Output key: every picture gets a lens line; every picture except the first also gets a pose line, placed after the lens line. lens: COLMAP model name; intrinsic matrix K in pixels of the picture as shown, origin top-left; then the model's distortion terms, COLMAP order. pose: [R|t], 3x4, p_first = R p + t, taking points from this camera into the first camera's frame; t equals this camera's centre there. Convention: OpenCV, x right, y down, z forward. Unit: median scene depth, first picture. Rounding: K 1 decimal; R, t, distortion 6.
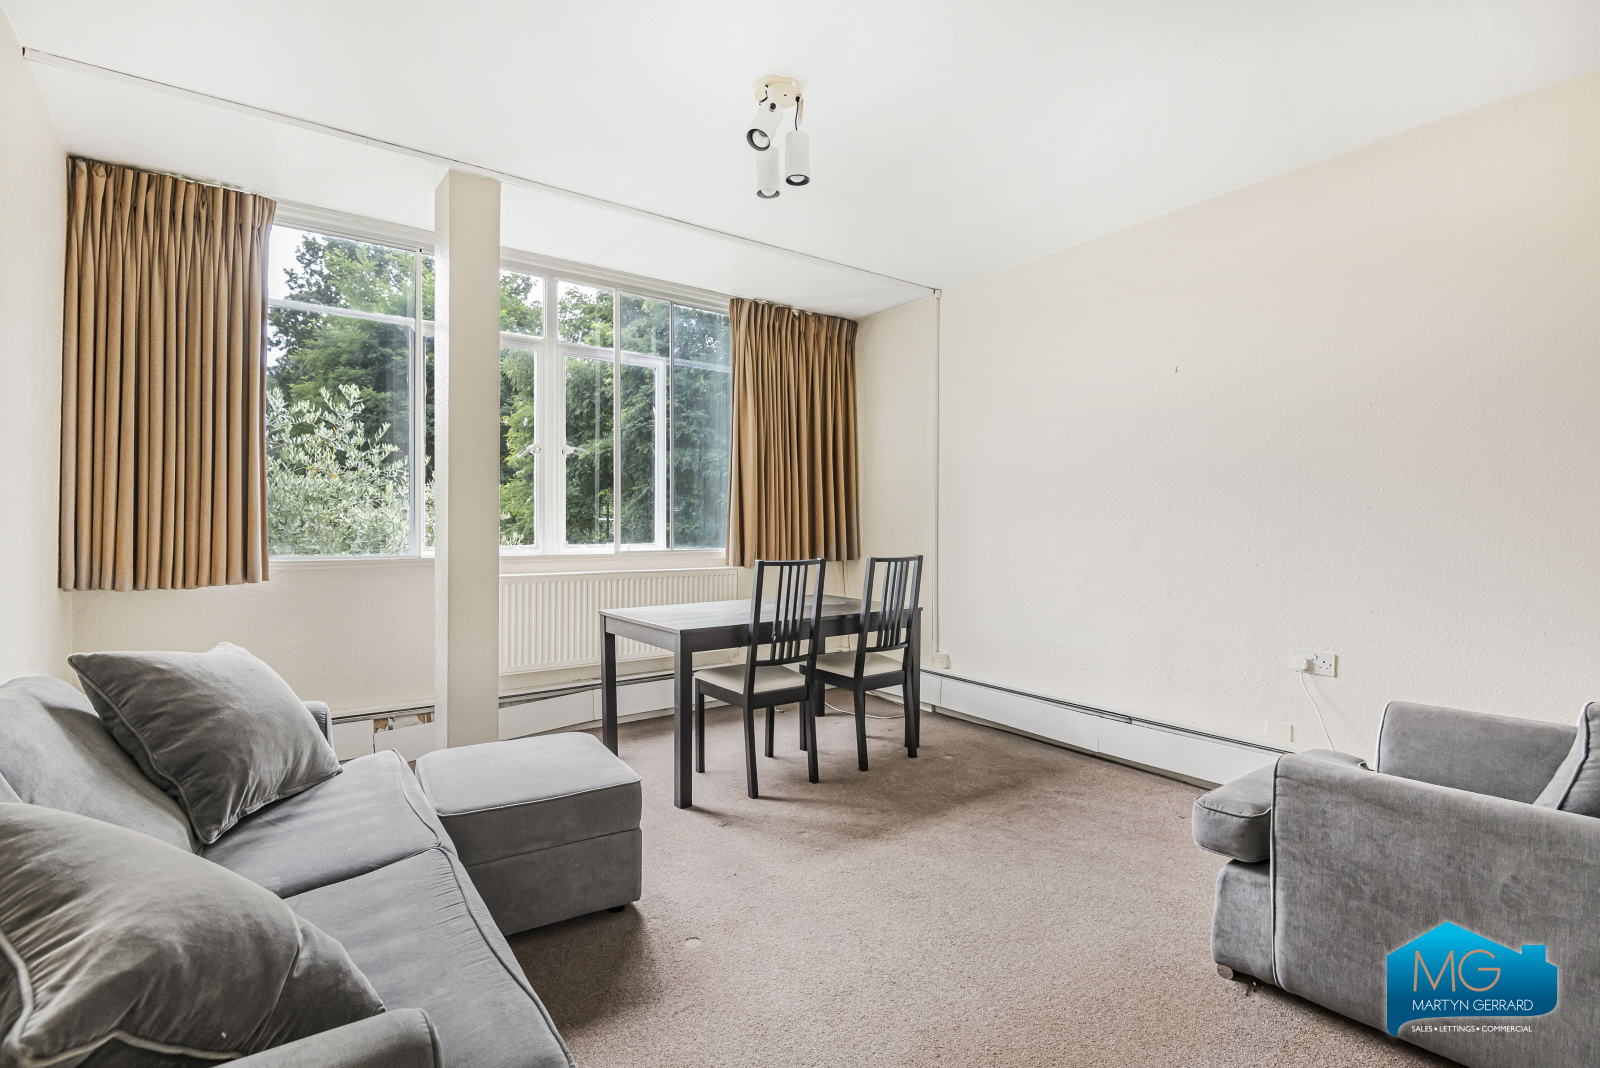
lens RADIAL K [[742.4, 0, 795.7], [0, 742.4, 517.8], [0, 0, 1]] dist [-0.028504, -0.000586]
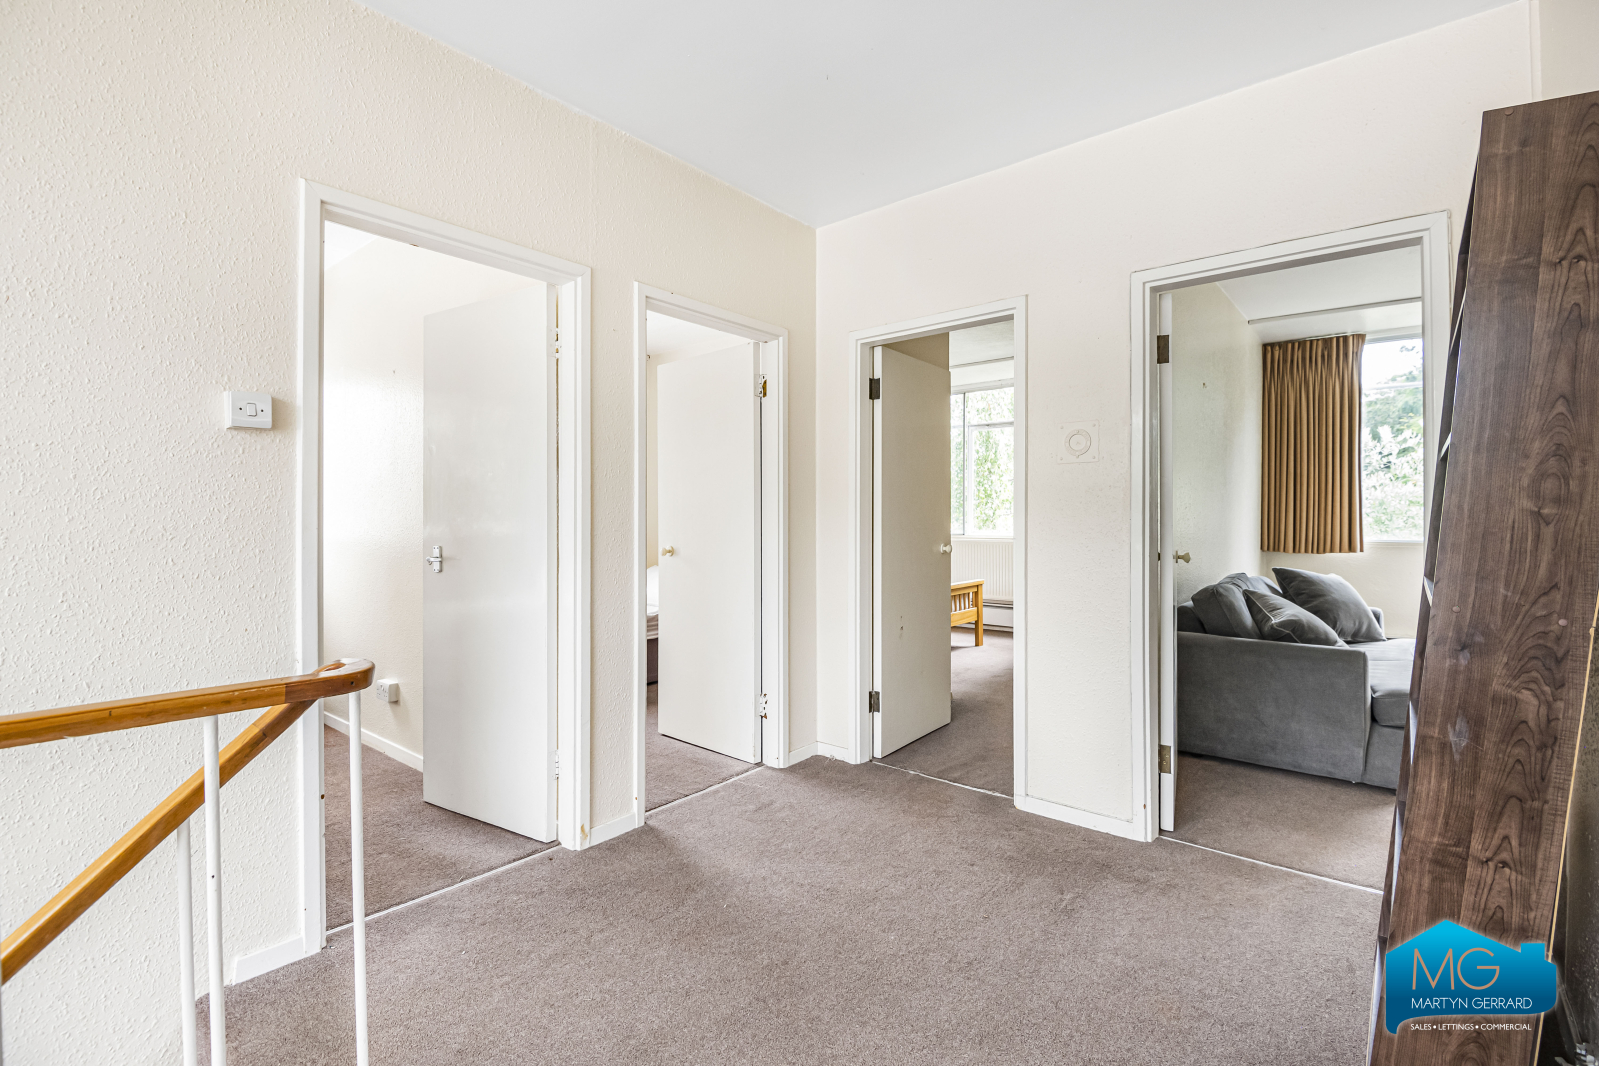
lens RADIAL K [[741.9, 0, 795.2], [0, 741.9, 516.8], [0, 0, 1]] dist [-0.028504, -0.000586]
pose [[0.233892, 0.000594, -0.972262, 0.710485], [-0.003869, 0.999992, -0.000320, 0.006924], [0.972255, 0.003836, 0.233893, -0.790062]]
